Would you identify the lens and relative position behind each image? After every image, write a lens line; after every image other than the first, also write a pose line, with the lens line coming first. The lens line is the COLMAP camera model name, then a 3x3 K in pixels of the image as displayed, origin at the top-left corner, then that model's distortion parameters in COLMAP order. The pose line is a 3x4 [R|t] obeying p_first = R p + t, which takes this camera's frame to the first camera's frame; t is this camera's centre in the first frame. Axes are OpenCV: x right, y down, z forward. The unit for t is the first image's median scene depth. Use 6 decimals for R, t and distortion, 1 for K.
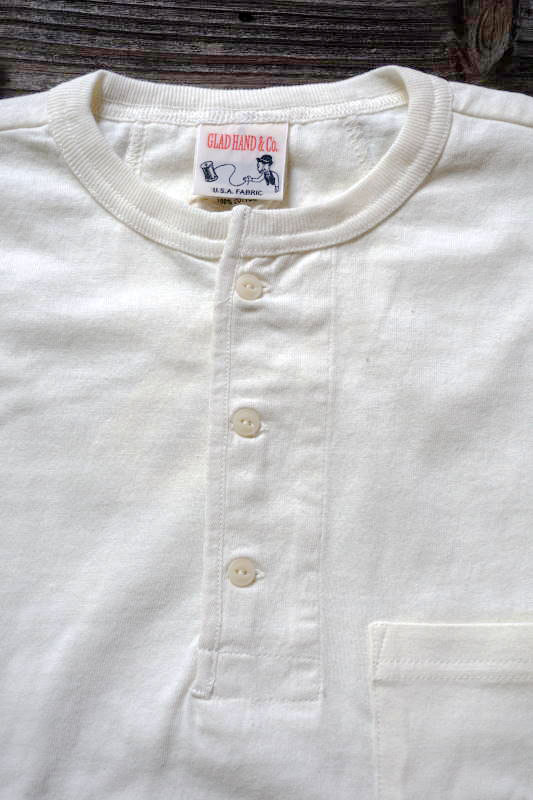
lens RADIAL K [[1153.2, 0, 266.6], [0, 1153.2, 400.1], [0, 0, 1]] dist [0.025083, 0.000000]
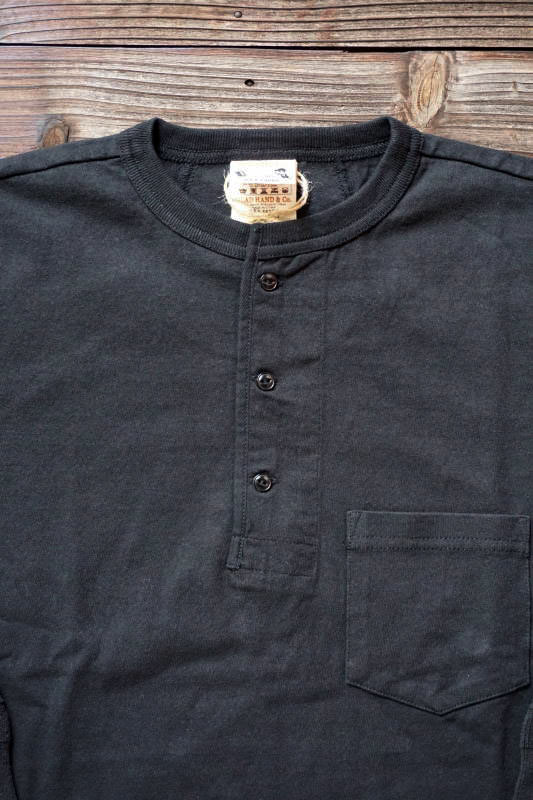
lens RADIAL K [[1322.8, 0, 264.2], [0, 1322.8, 403.0], [0, 0, 1]] dist [0.020776, 0.000000]
pose [[0.999637, 0.008334, -0.025635, 0.046196], [-0.006246, 0.996736, 0.080492, -0.085605], [0.026222, -0.080302, 0.996426, -0.647426]]
